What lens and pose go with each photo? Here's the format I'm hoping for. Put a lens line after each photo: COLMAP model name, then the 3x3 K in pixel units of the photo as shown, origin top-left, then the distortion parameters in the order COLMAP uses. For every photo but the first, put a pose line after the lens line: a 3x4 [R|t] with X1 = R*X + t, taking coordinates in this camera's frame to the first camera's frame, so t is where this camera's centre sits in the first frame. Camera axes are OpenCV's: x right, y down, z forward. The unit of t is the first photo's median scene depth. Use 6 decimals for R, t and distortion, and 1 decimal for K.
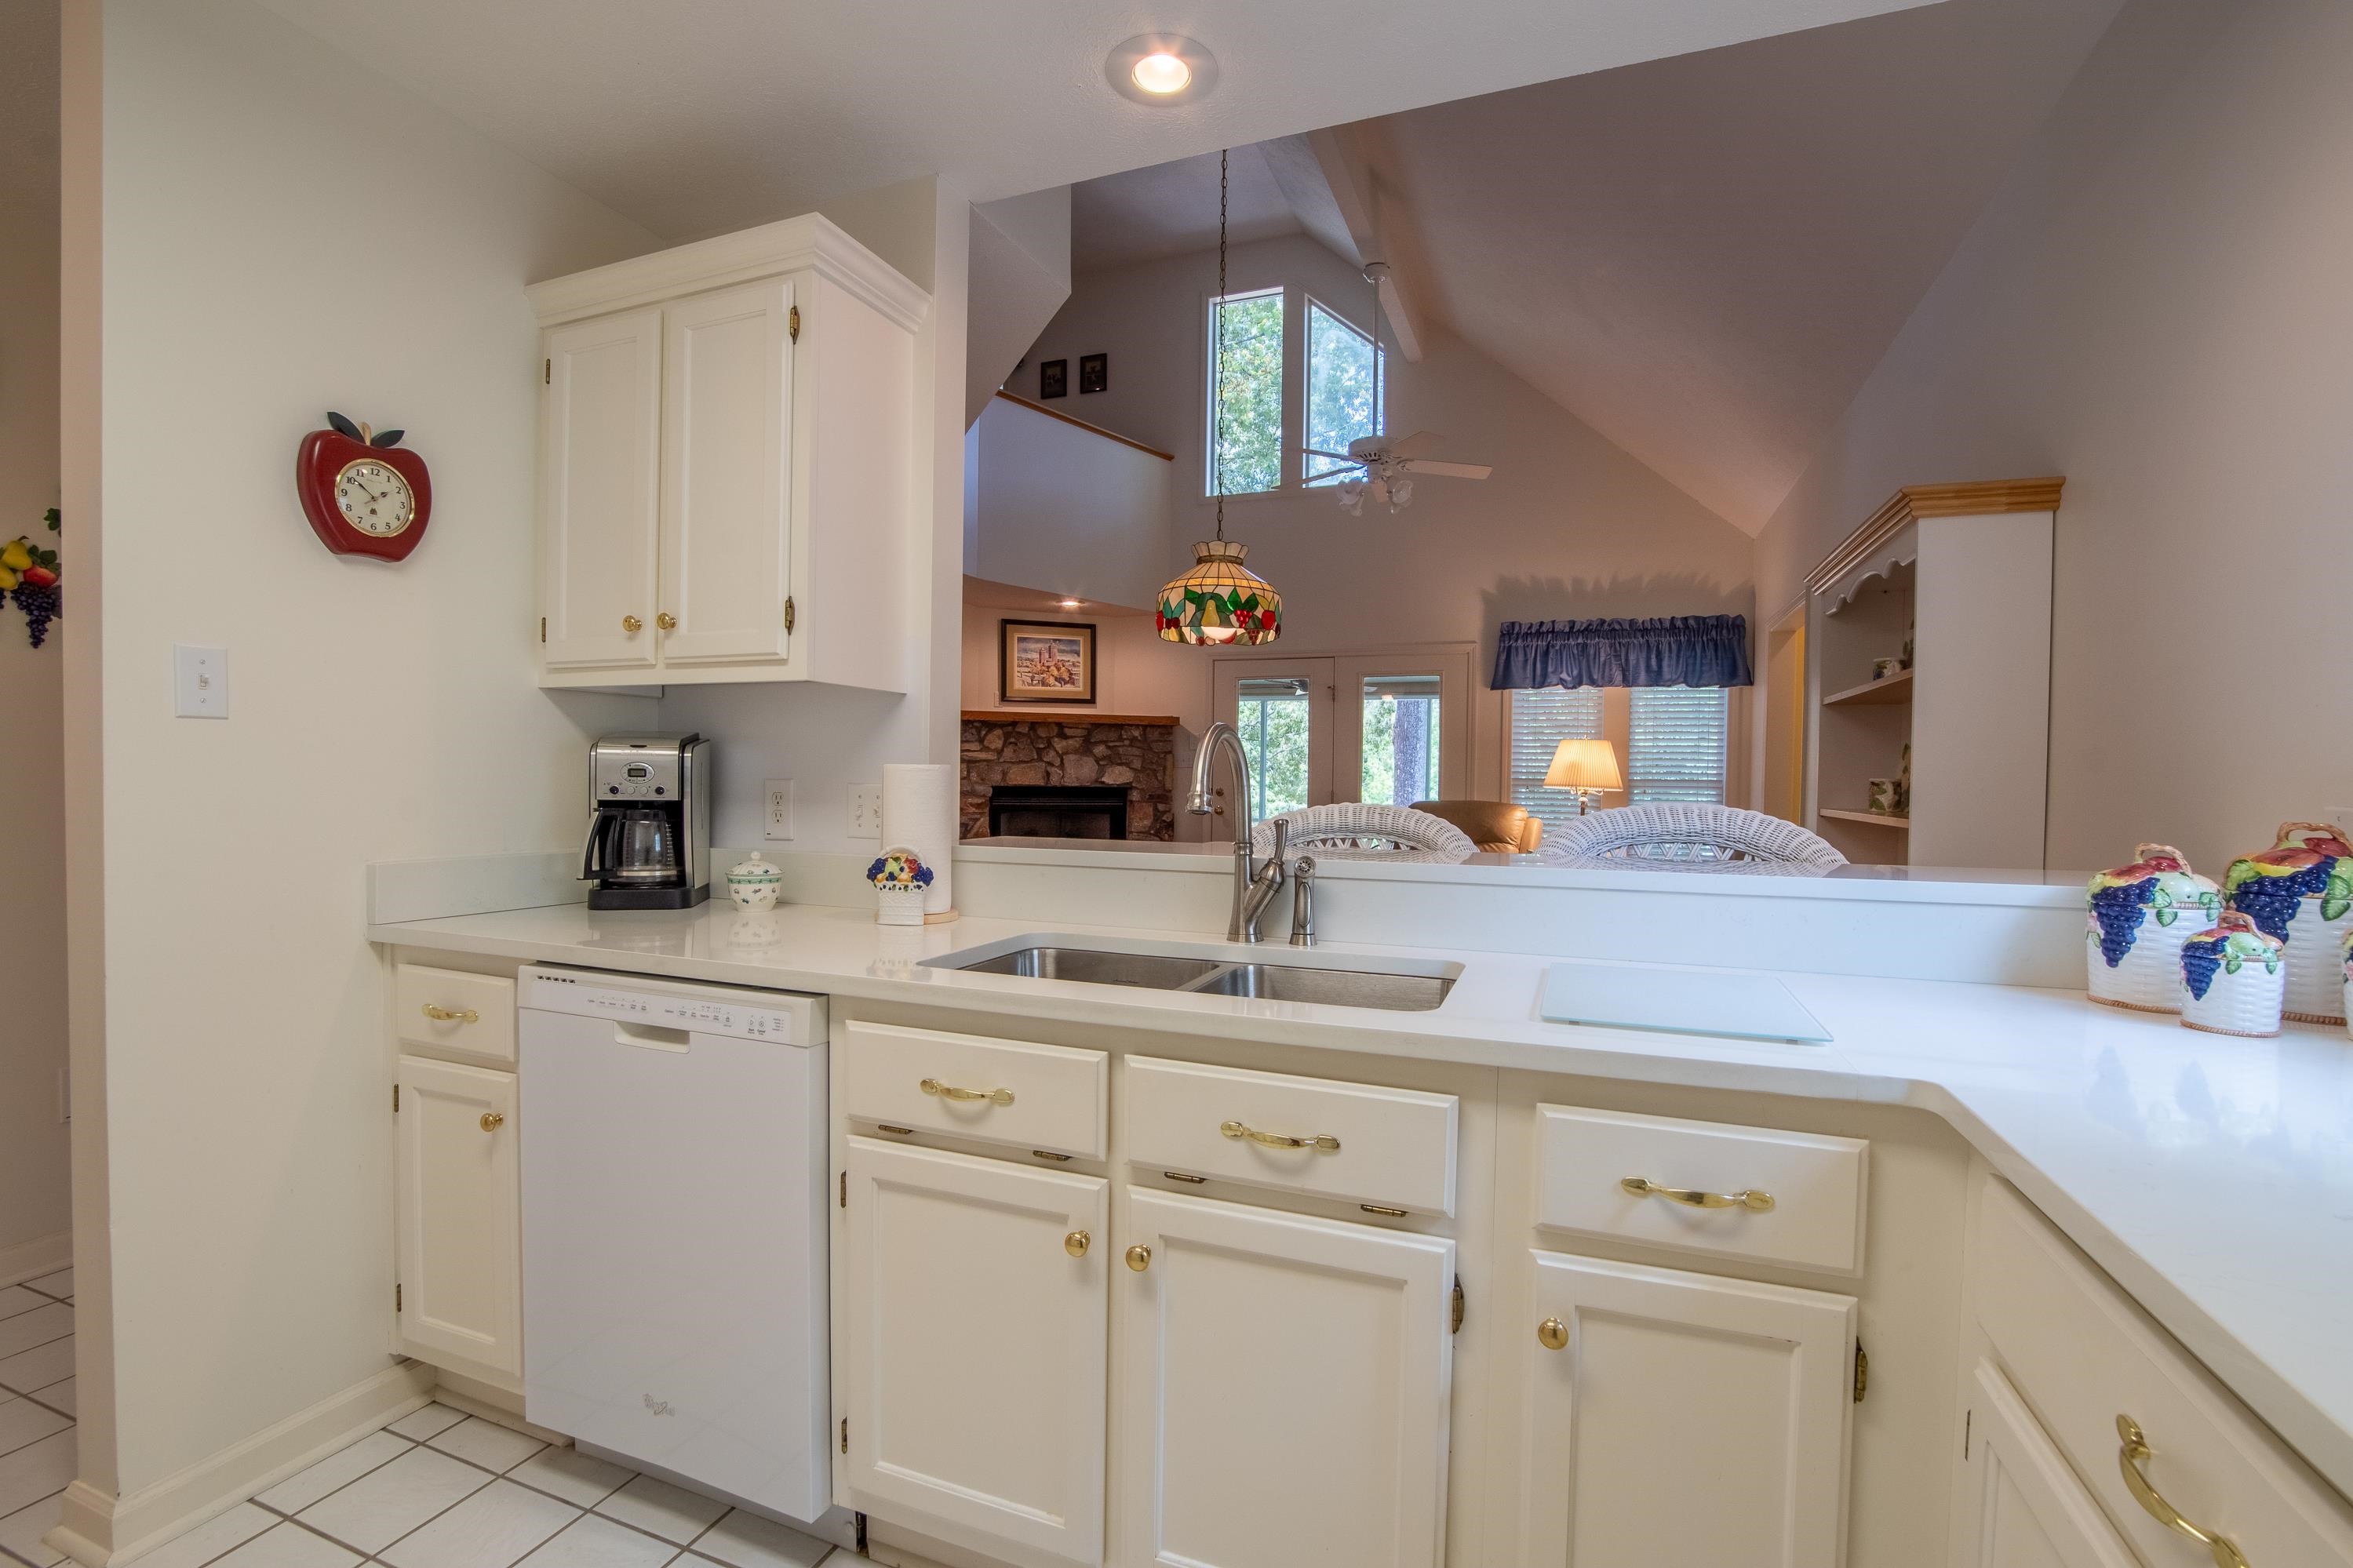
lens RADIAL K [[1043.2, 0, 1174.2], [0, 1043.2, 797.5], [0, 0, 1]] dist [-0.040723, 0.013035]
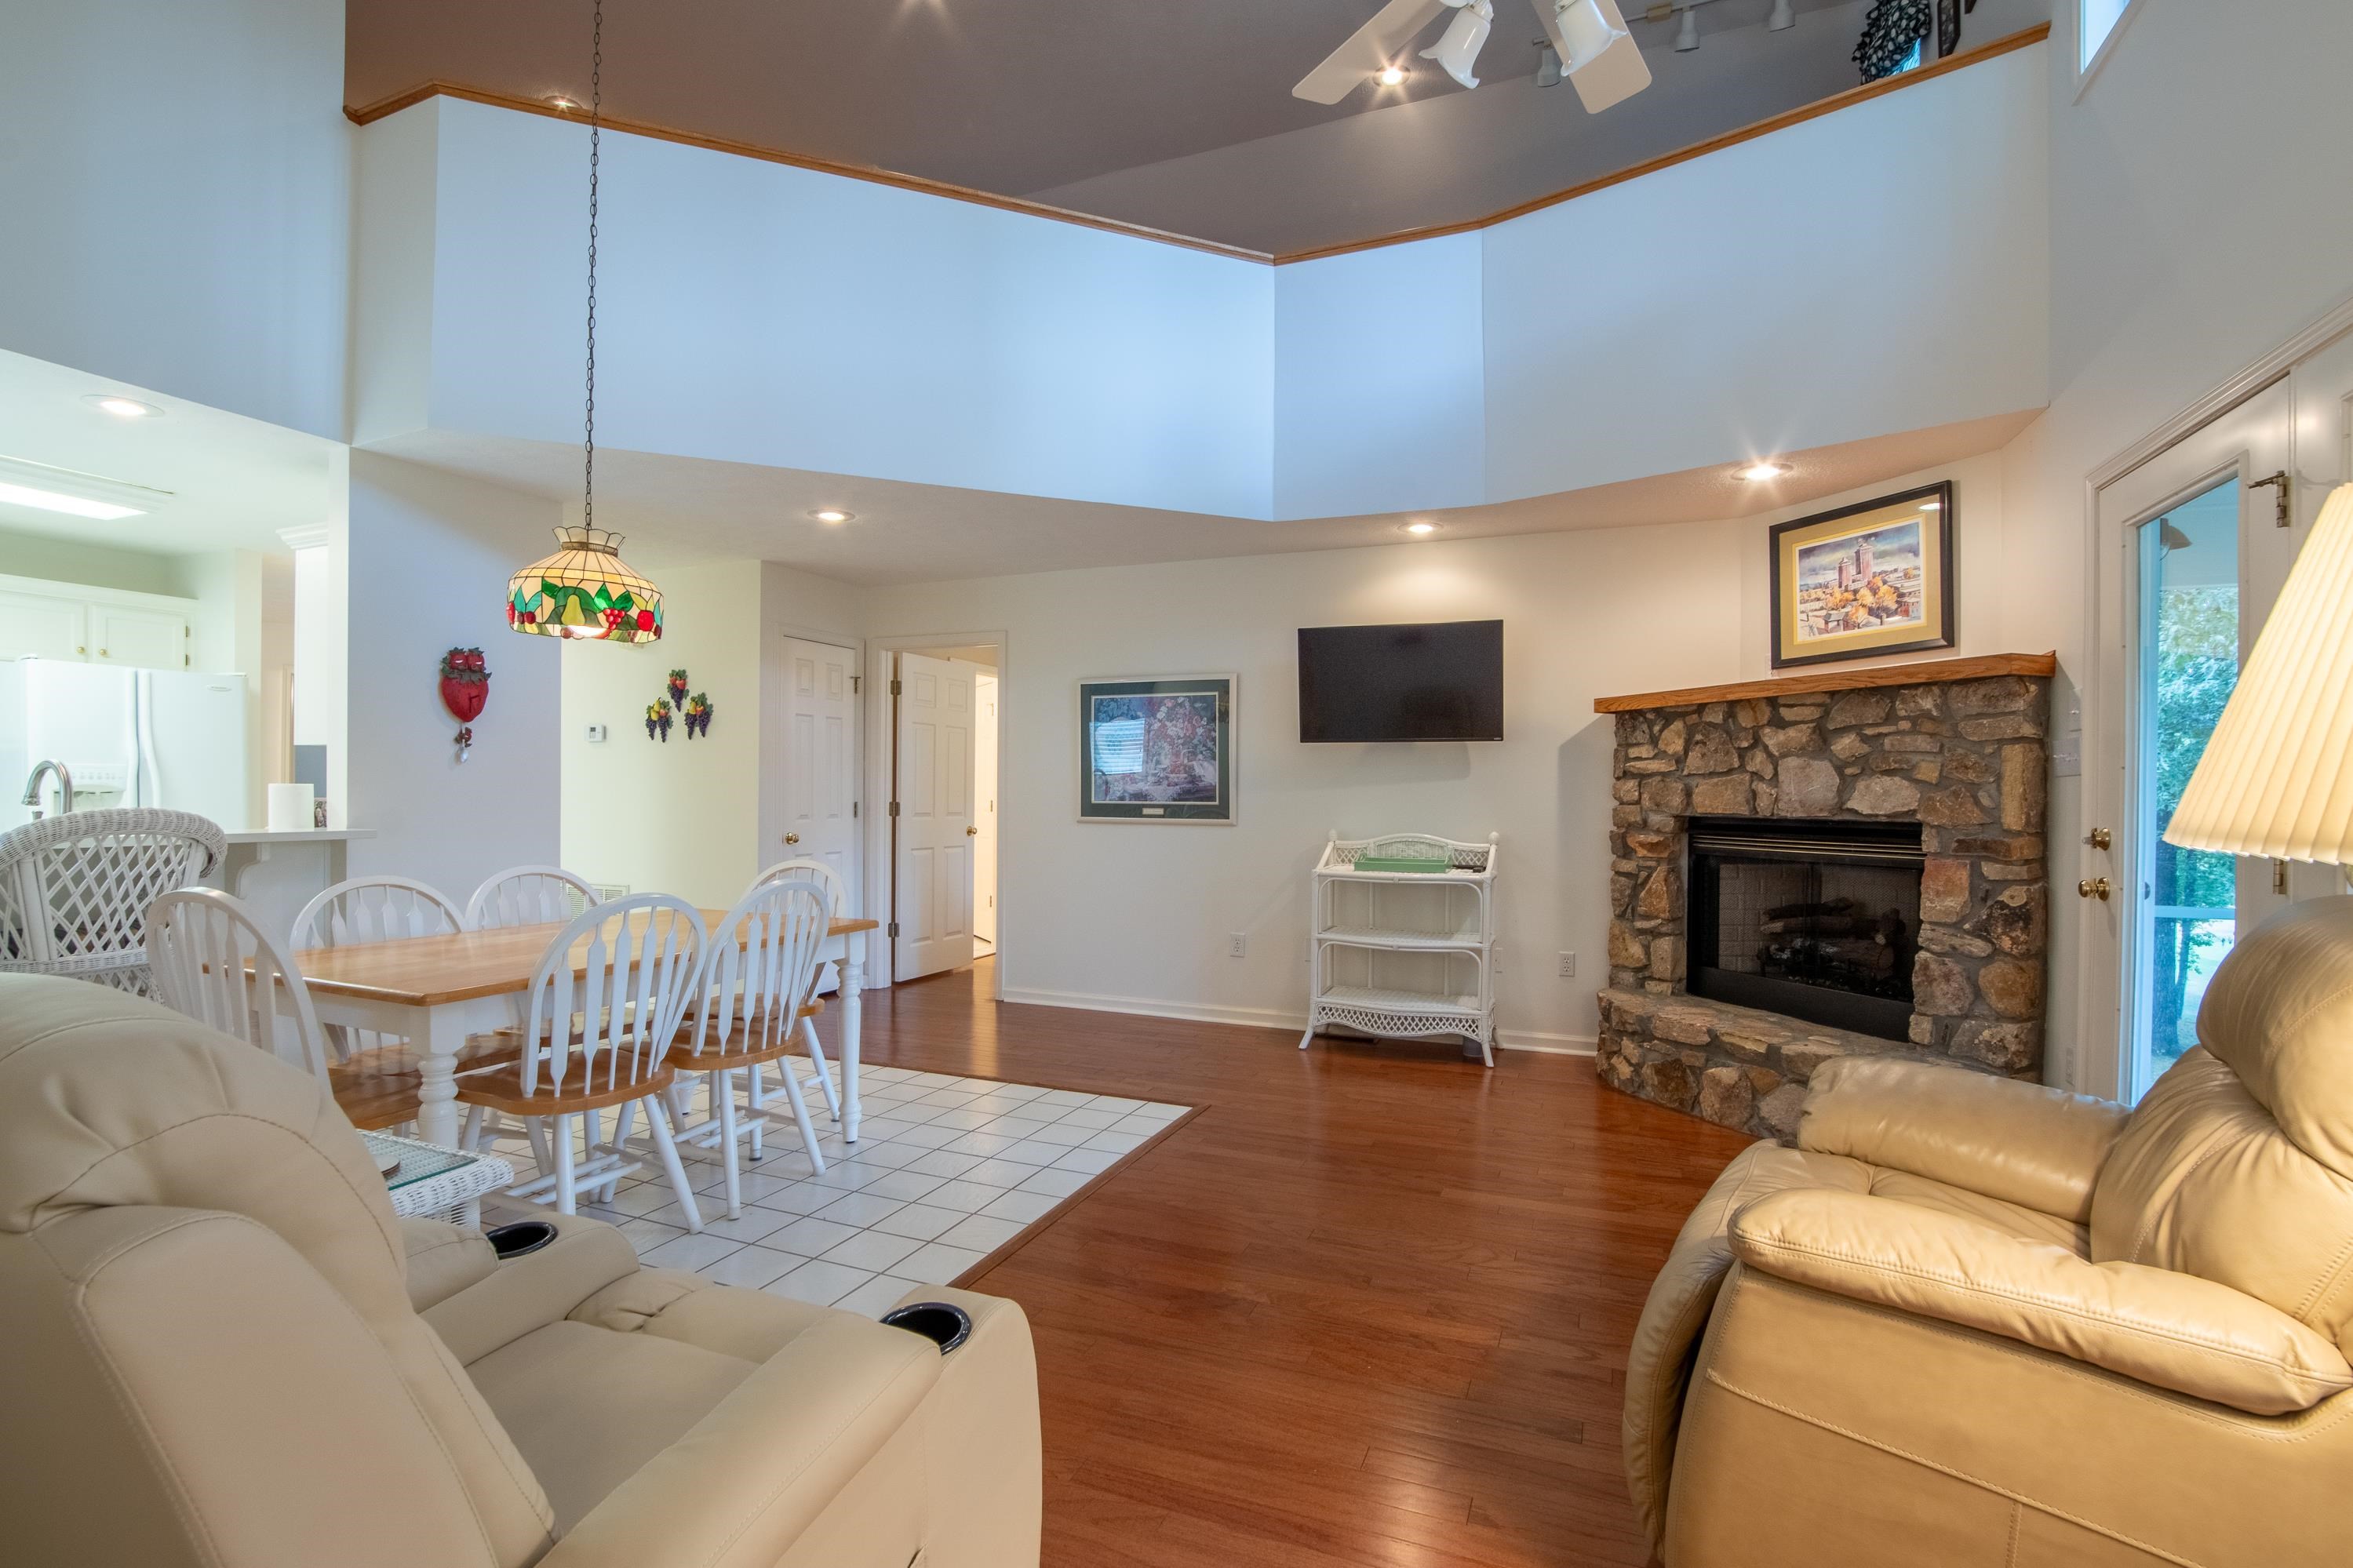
lens RADIAL K [[1112.3, 0, 1246.4], [0, 1112.3, 797.3], [0, 0, 1]] dist [-0.001448, -0.000235]
pose [[0.039494, -0.006609, -0.999198, 0.457762], [-0.024377, 0.999674, -0.007576, -0.010480], [0.998922, 0.024656, 0.039320, 0.723754]]
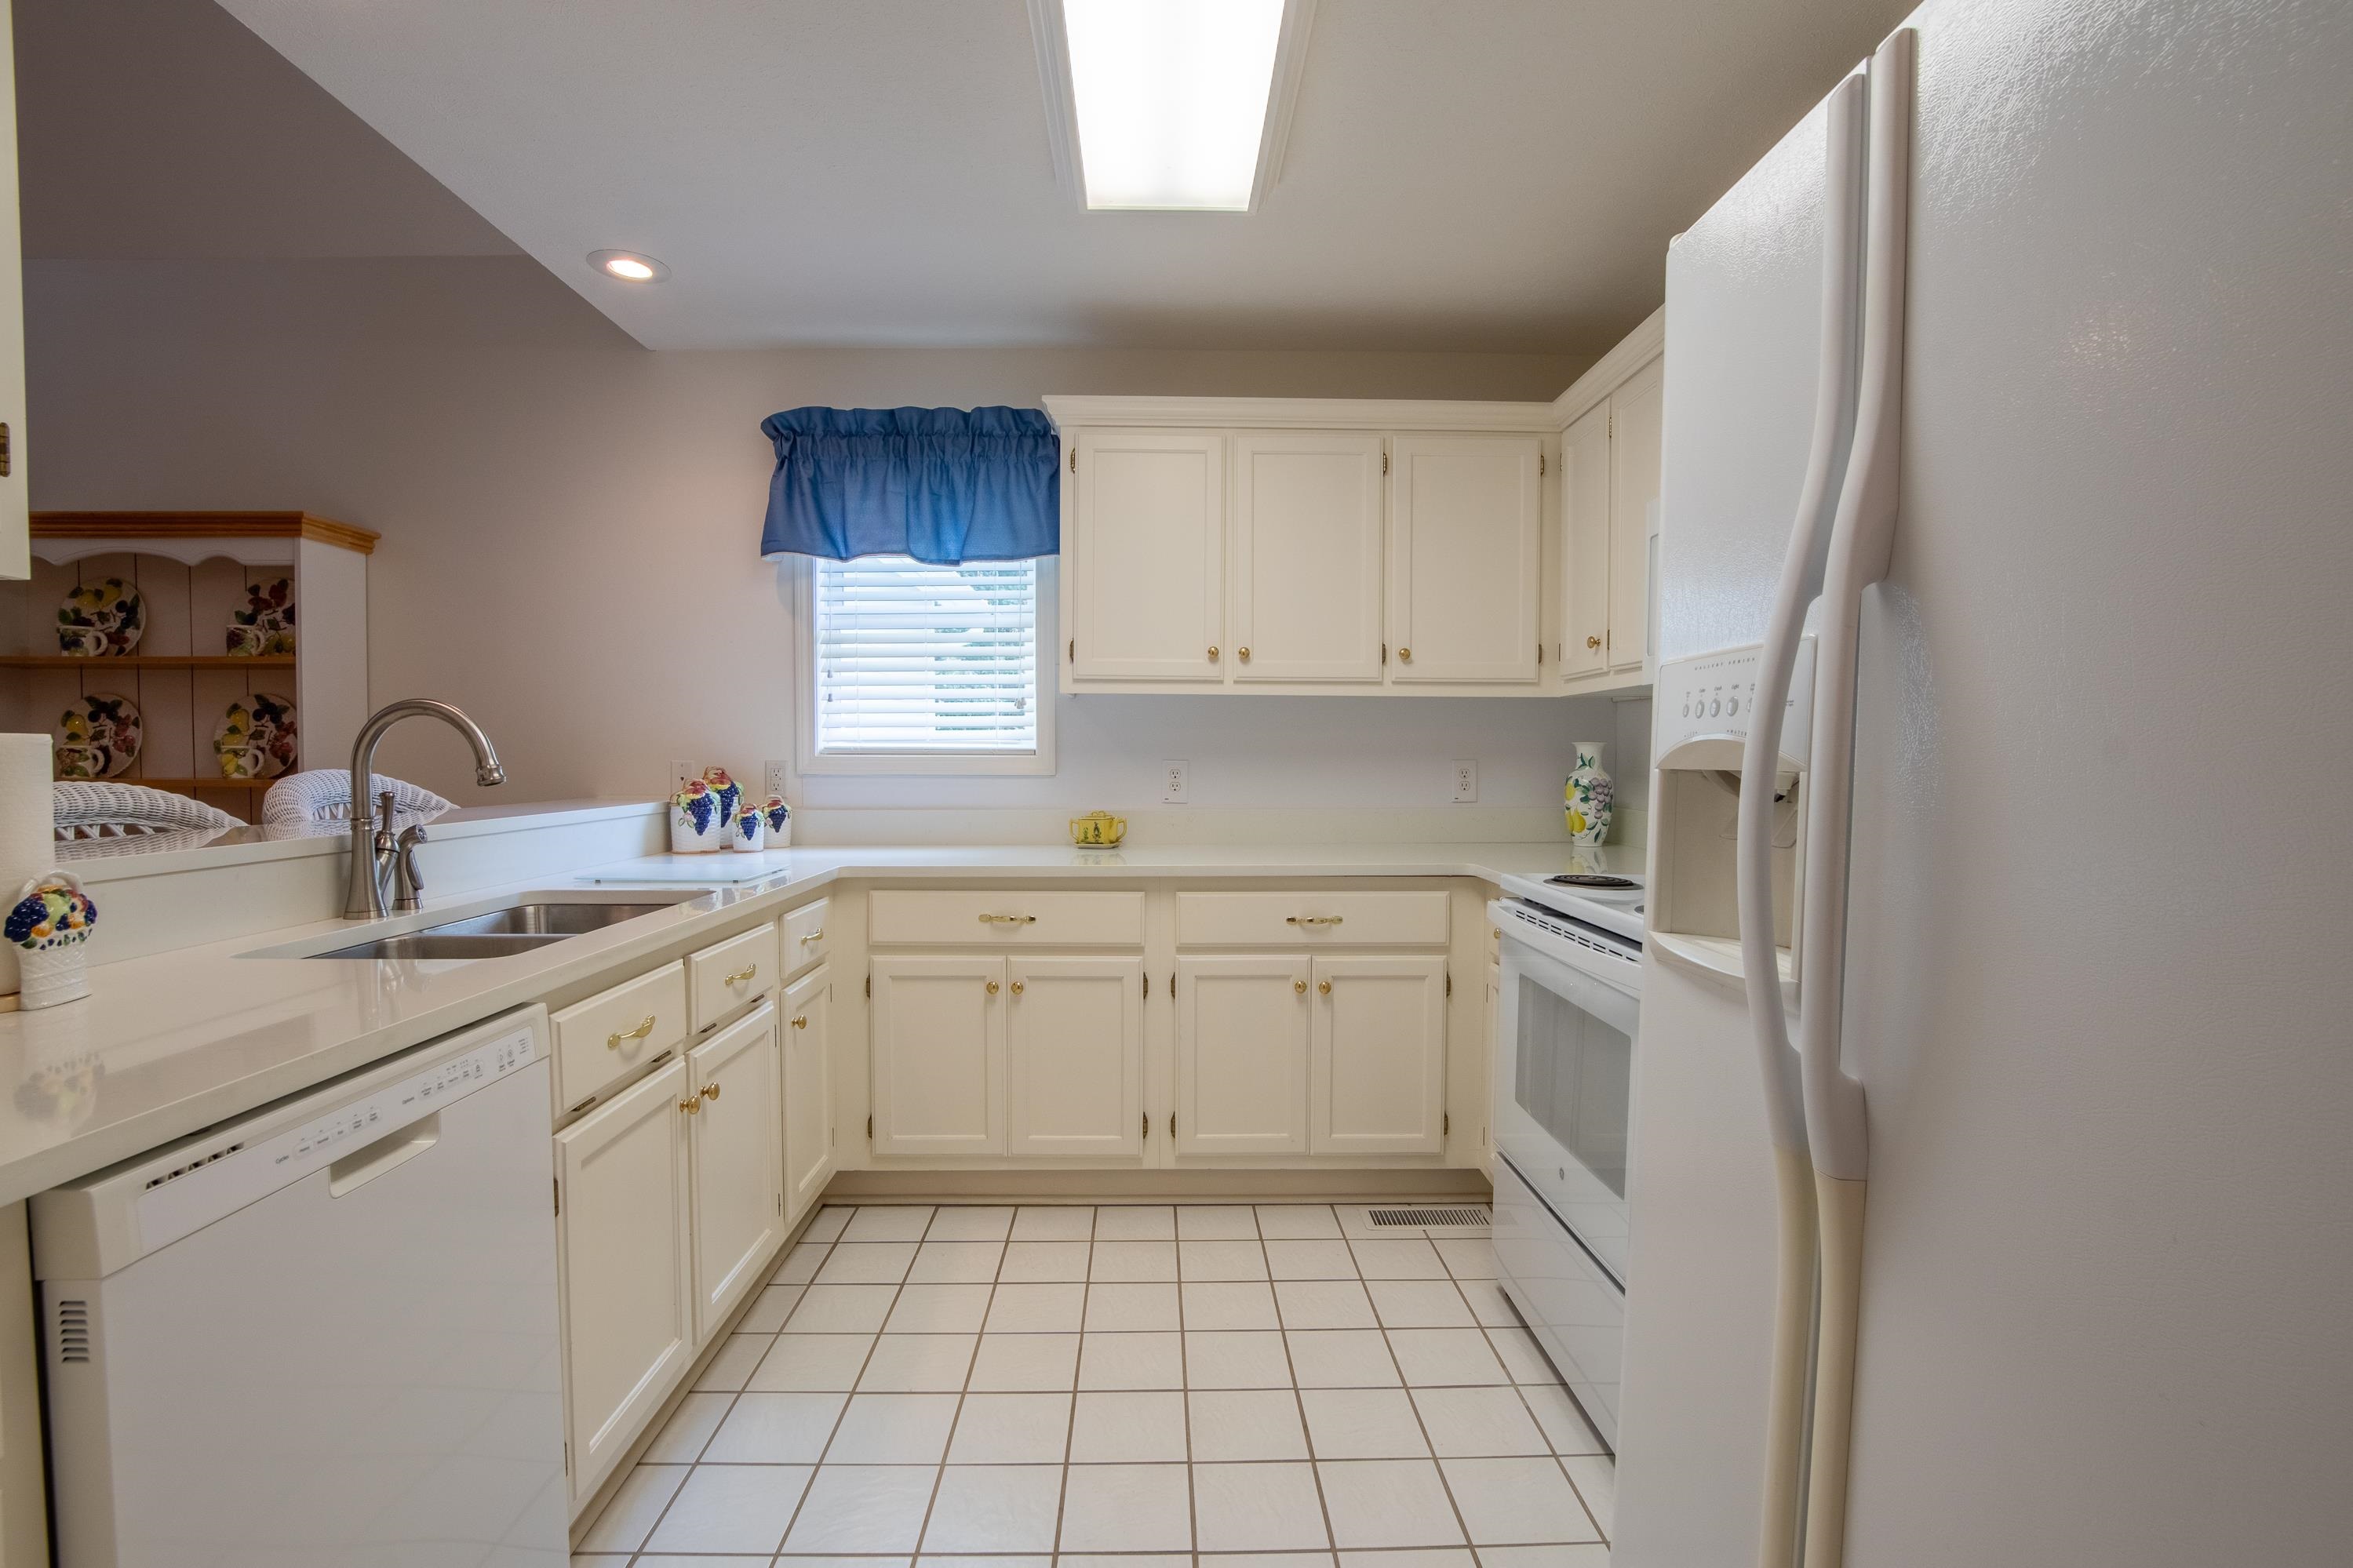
lens RADIAL K [[1043.2, 0, 1174.2], [0, 1043.2, 797.5], [0, 0, 1]] dist [-0.040723, 0.013035]
pose [[-0.380685, -0.050099, 0.923347, -0.263669], [0.011109, 0.998211, 0.058741, -0.005697], [-0.924638, 0.032619, -0.379447, 0.158284]]
